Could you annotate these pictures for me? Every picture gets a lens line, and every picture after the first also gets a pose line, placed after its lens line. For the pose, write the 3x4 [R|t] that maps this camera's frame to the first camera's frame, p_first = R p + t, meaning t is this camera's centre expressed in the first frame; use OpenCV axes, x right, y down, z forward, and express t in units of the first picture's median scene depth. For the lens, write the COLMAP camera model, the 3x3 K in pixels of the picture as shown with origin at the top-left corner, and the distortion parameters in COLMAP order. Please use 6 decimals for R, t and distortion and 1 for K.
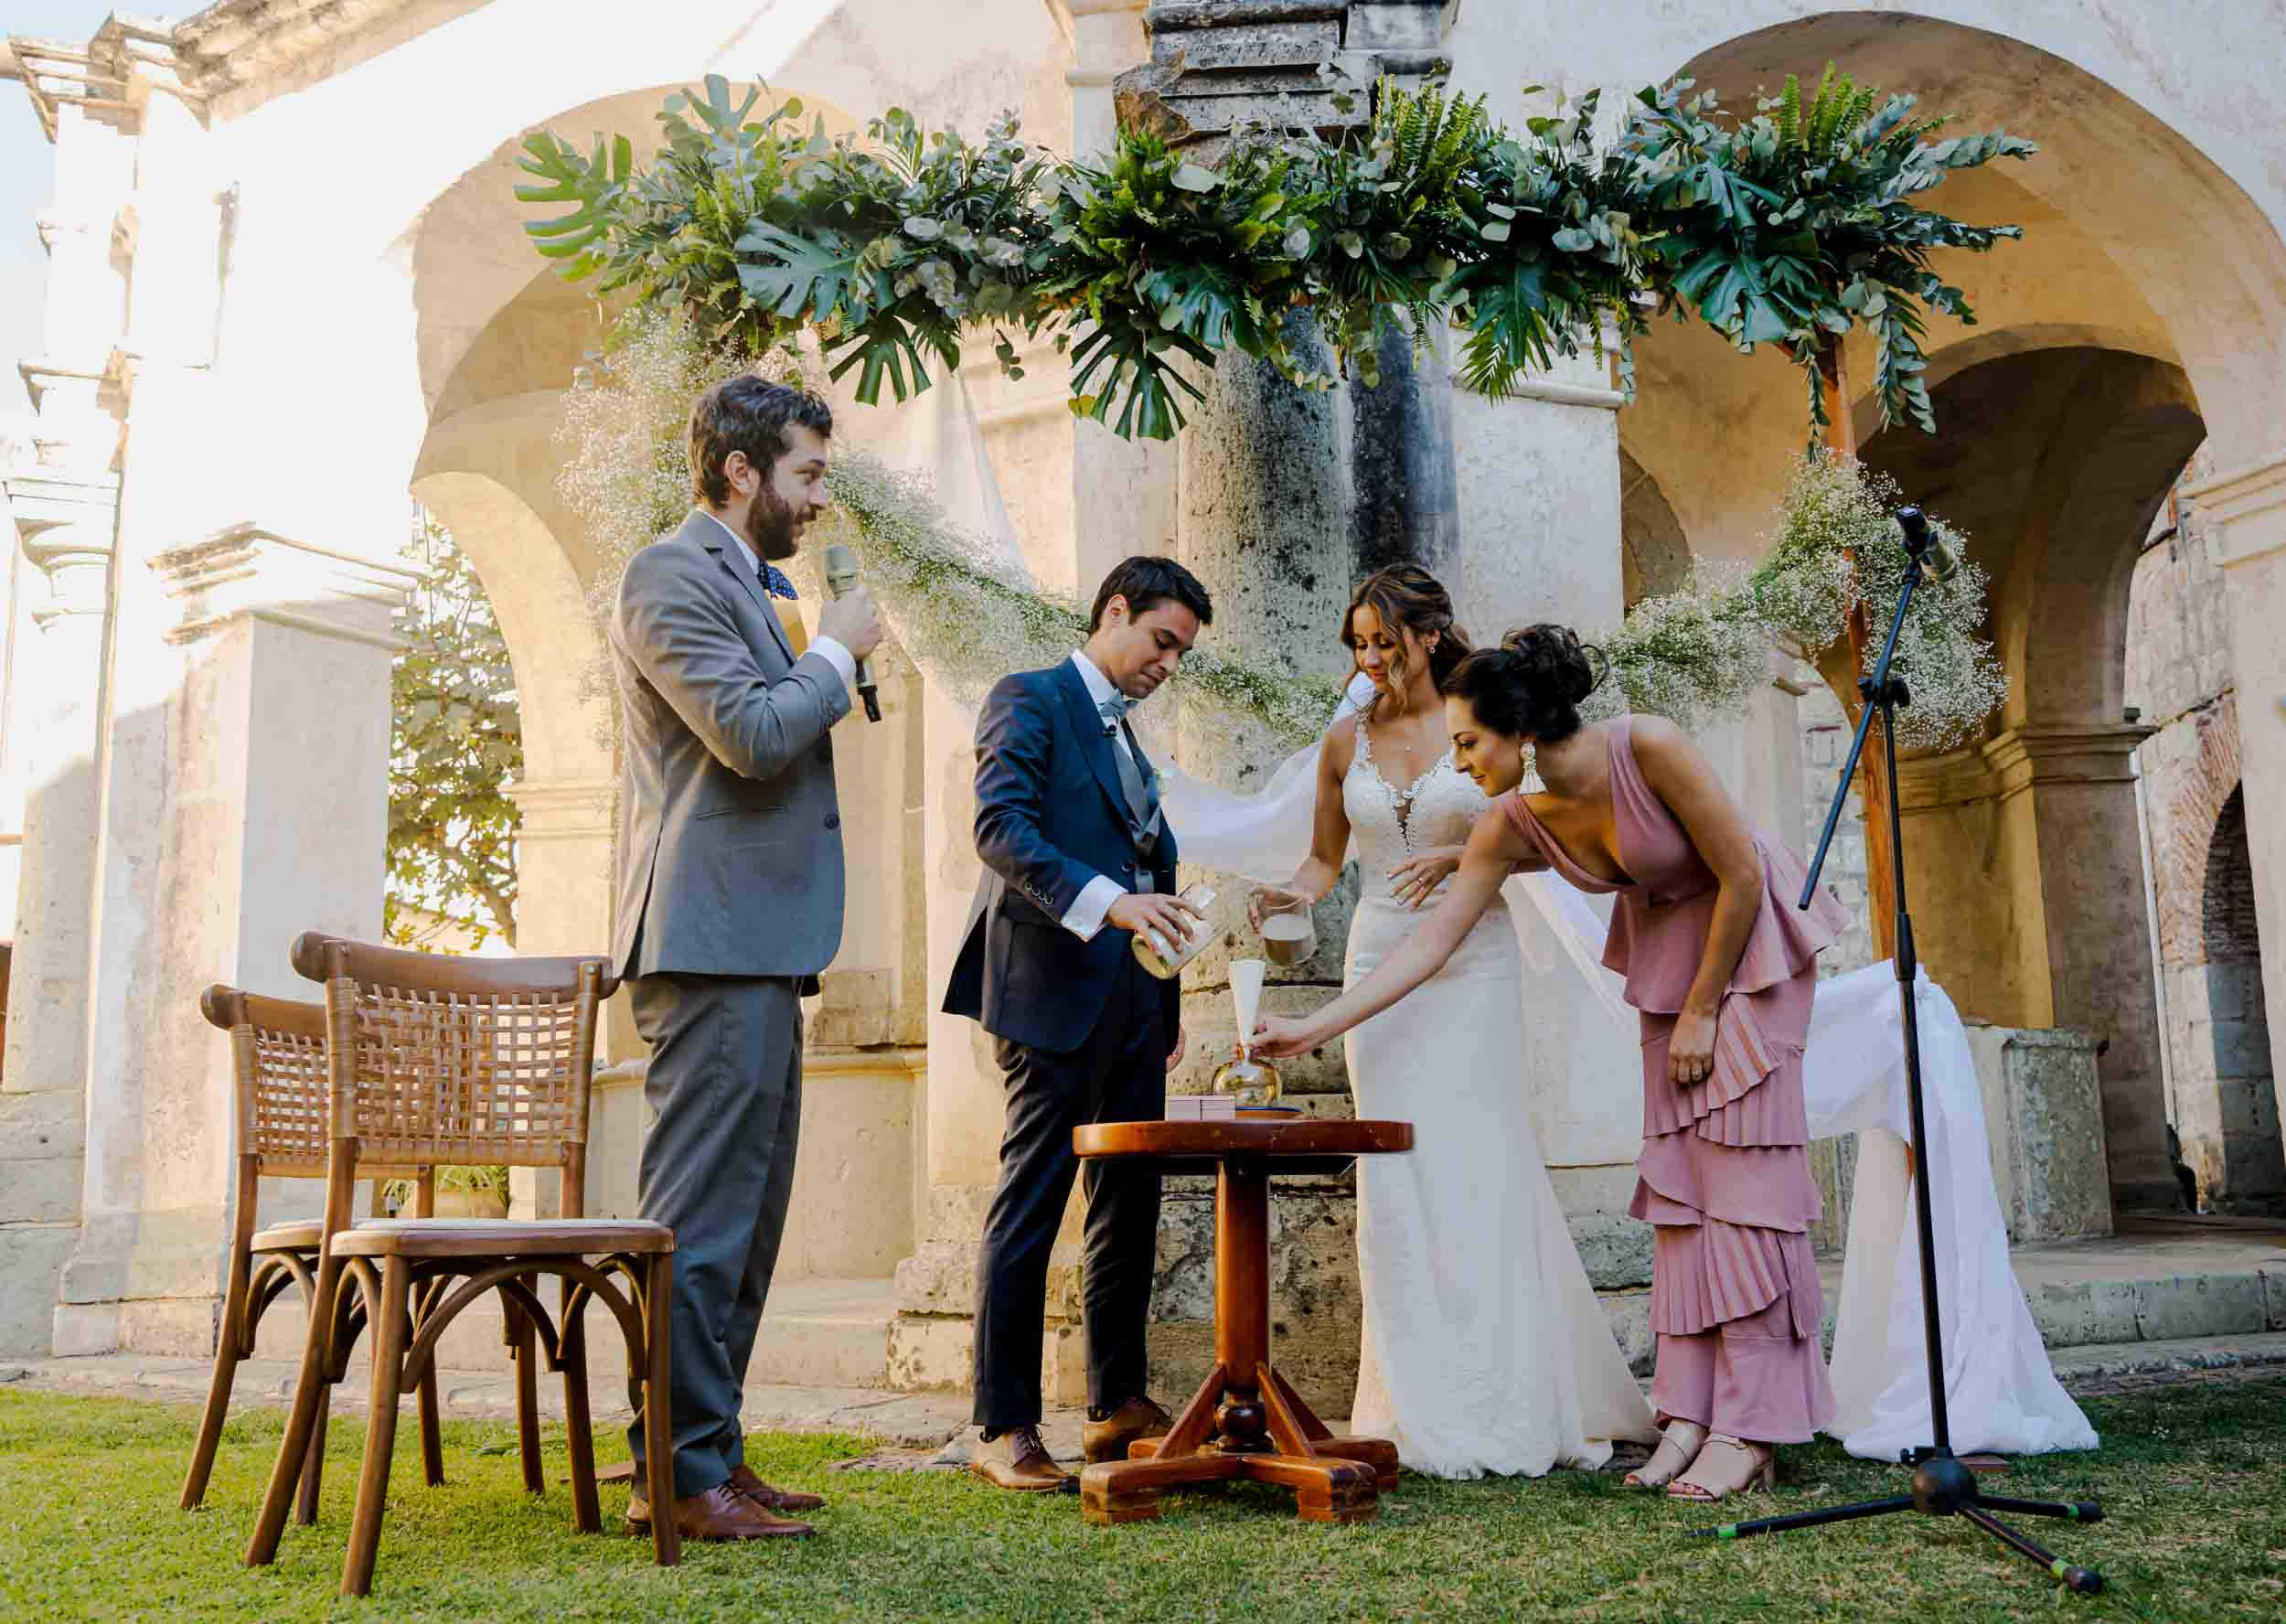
lens RADIAL K [[1988.0, 0, 1206.9], [0, 1988.0, 853.8], [0, 0, 1]] dist [-0.000688, 0.011827]
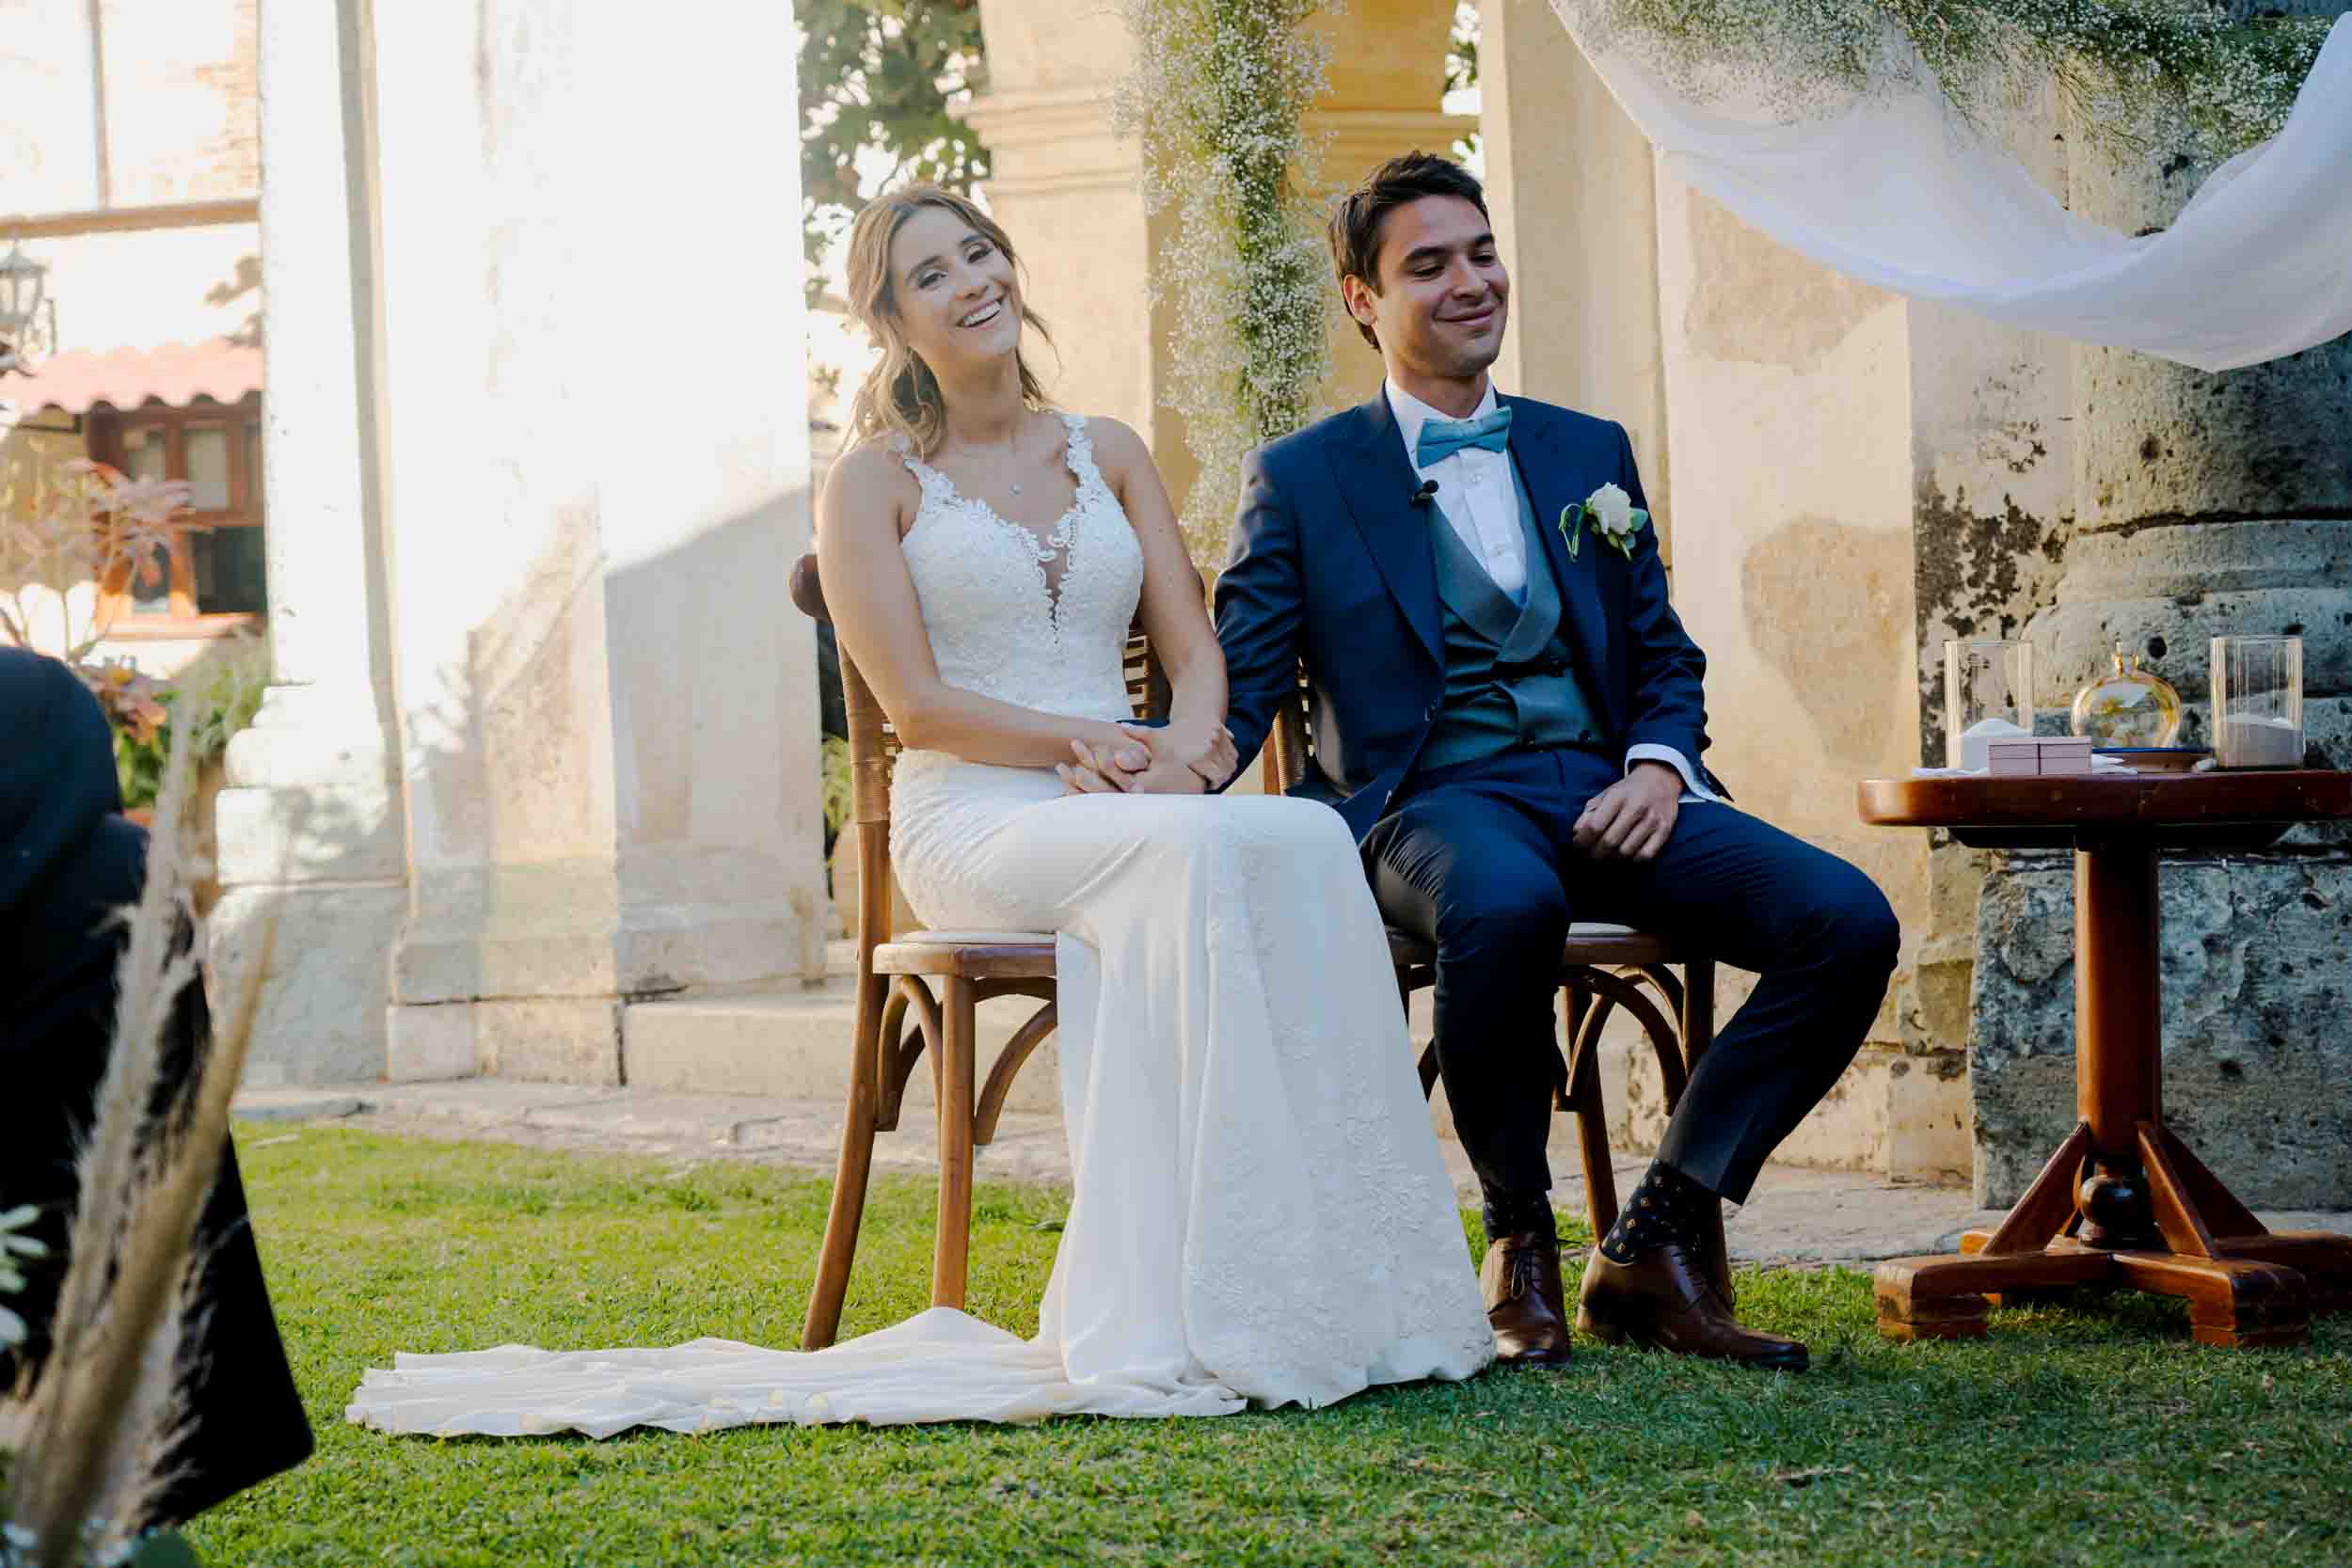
lens RADIAL K [[4224.5, 0, 1170.4], [0, 4224.5, 784.1], [0, 0, 1]] dist [0.068241, 0.000000]
pose [[0.959610, -0.009049, -0.281188, 0.092714], [0.058311, 0.984176, 0.167327, -0.095529], [0.275225, -0.176965, 0.944952, -0.351850]]
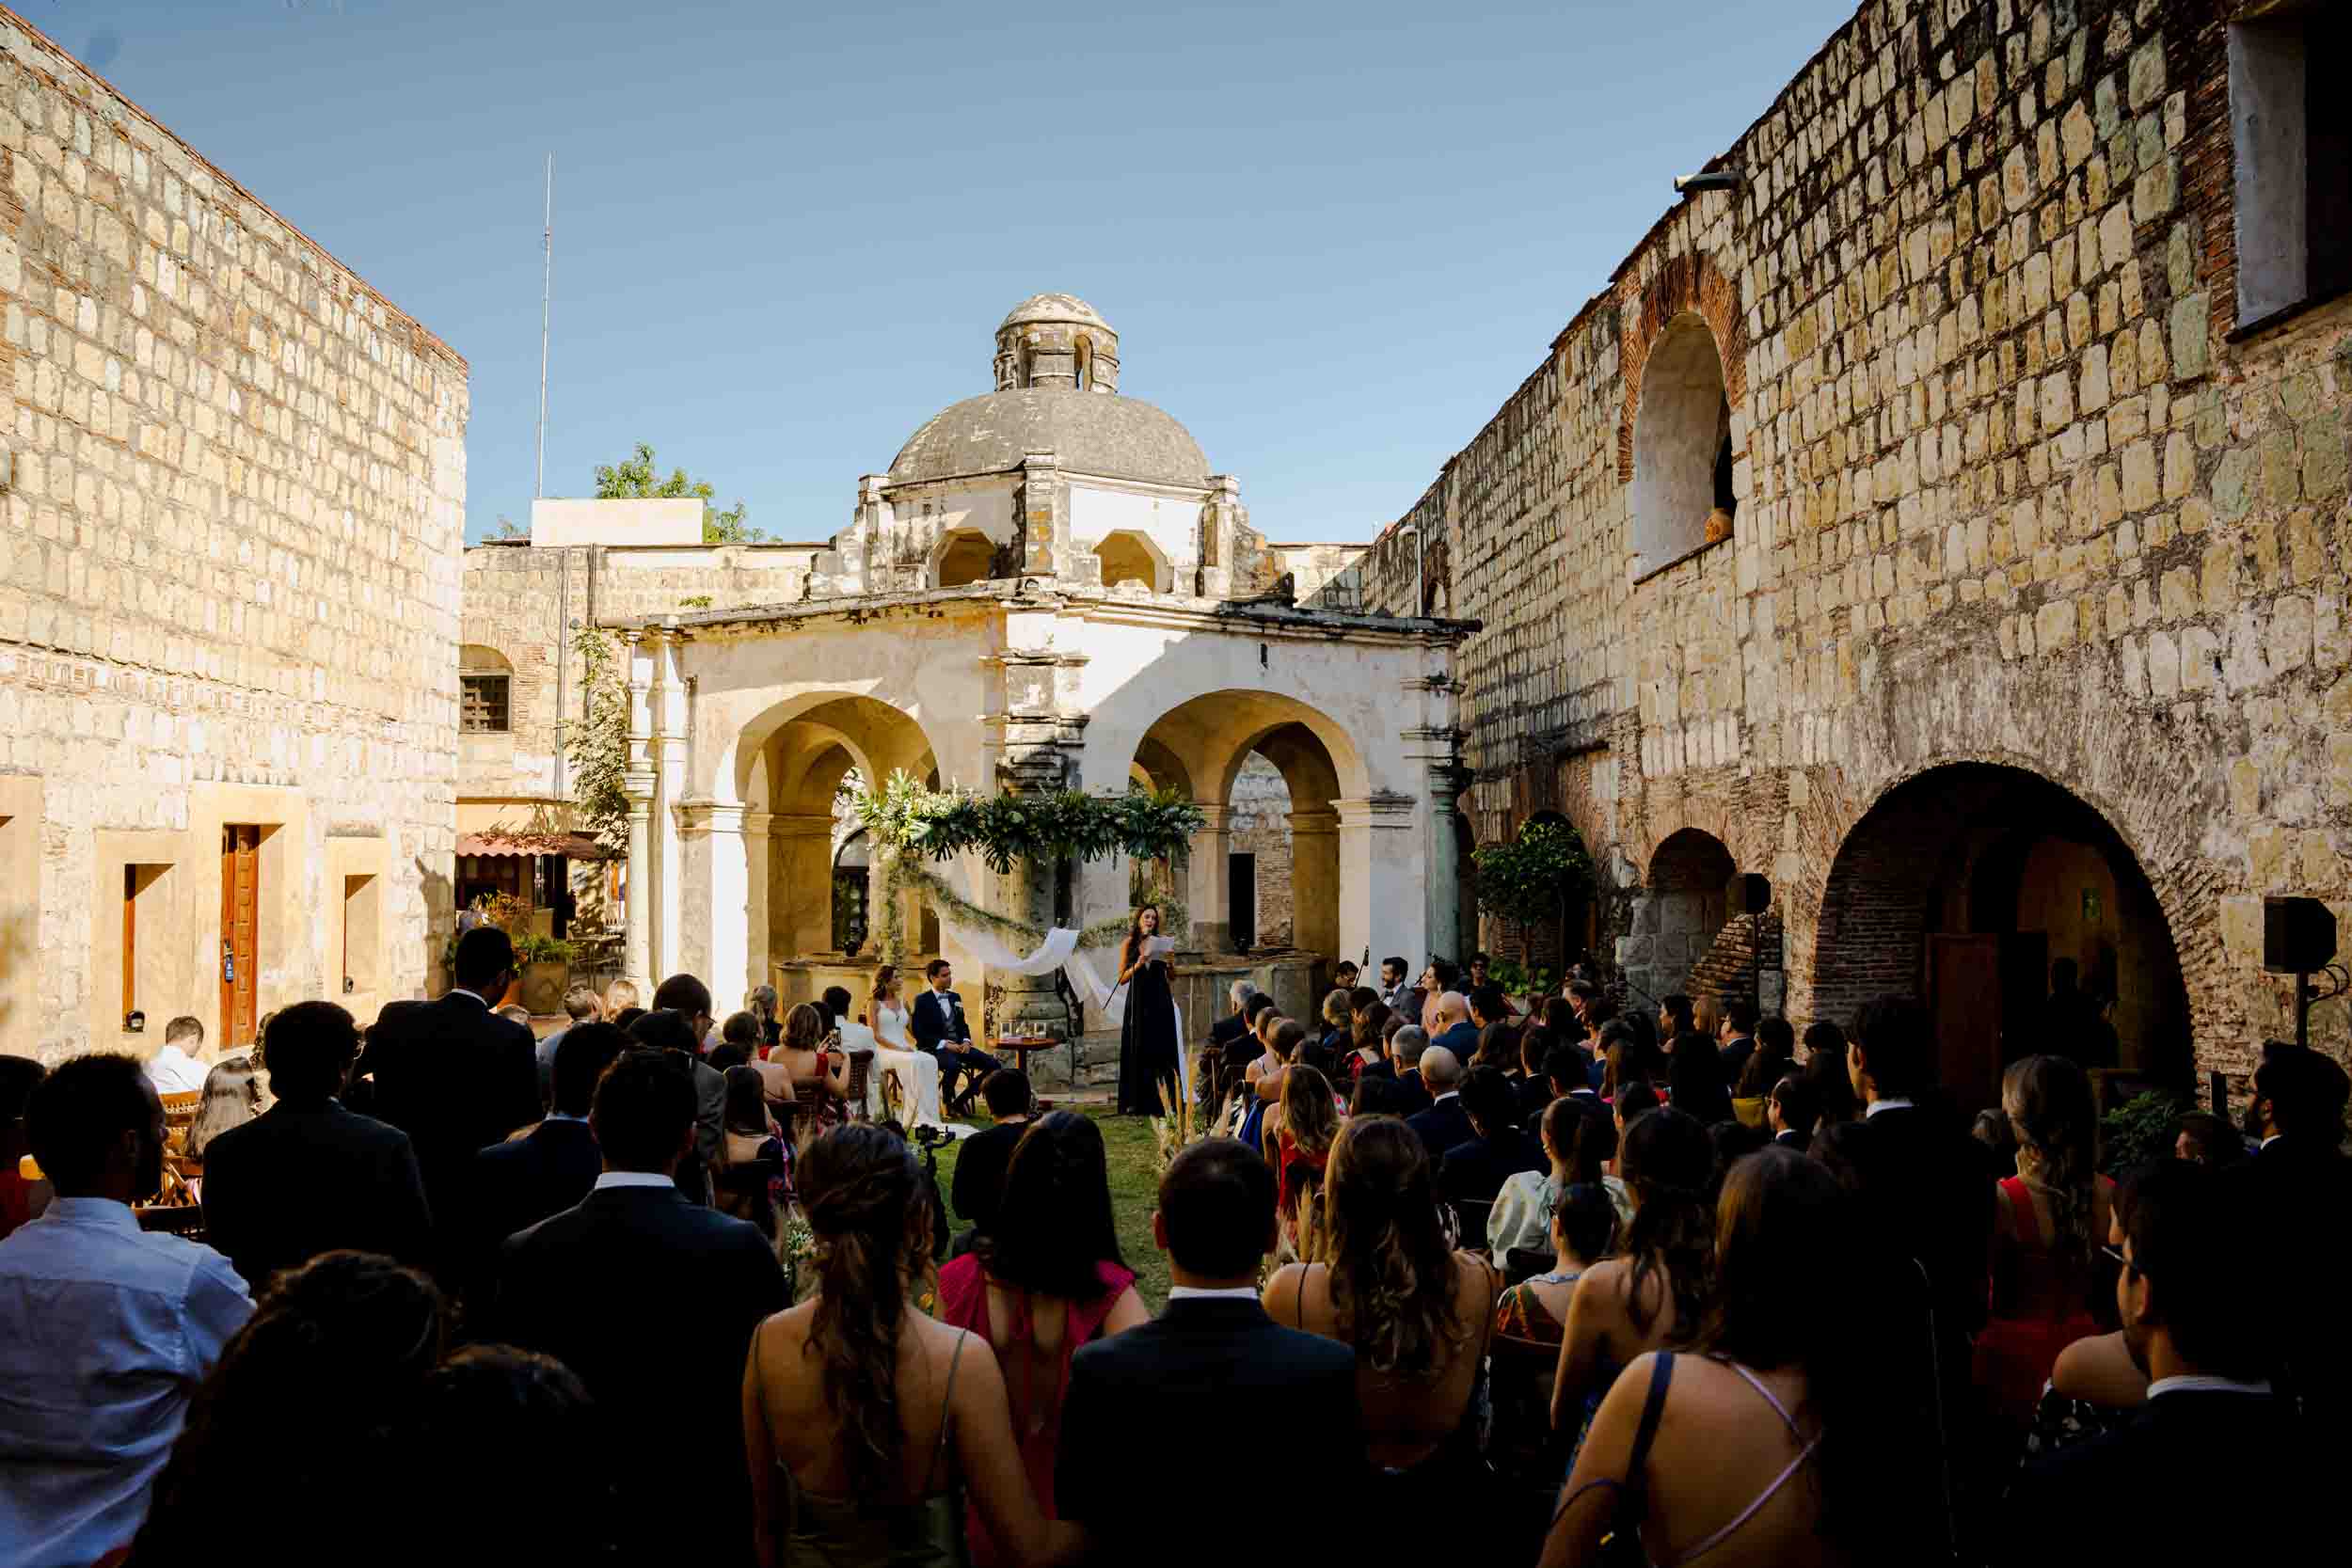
lens RADIAL K [[1923.2, 0, 1146.4], [0, 1923.2, 706.3], [0, 0, 1]] dist [-0.036852, 0.033439]
pose [[0.997852, 0.021468, 0.061890, 0.012248], [-0.028362, 0.993219, 0.112750, -1.035465], [-0.059049, -0.114263, 0.991694, -3.079355]]
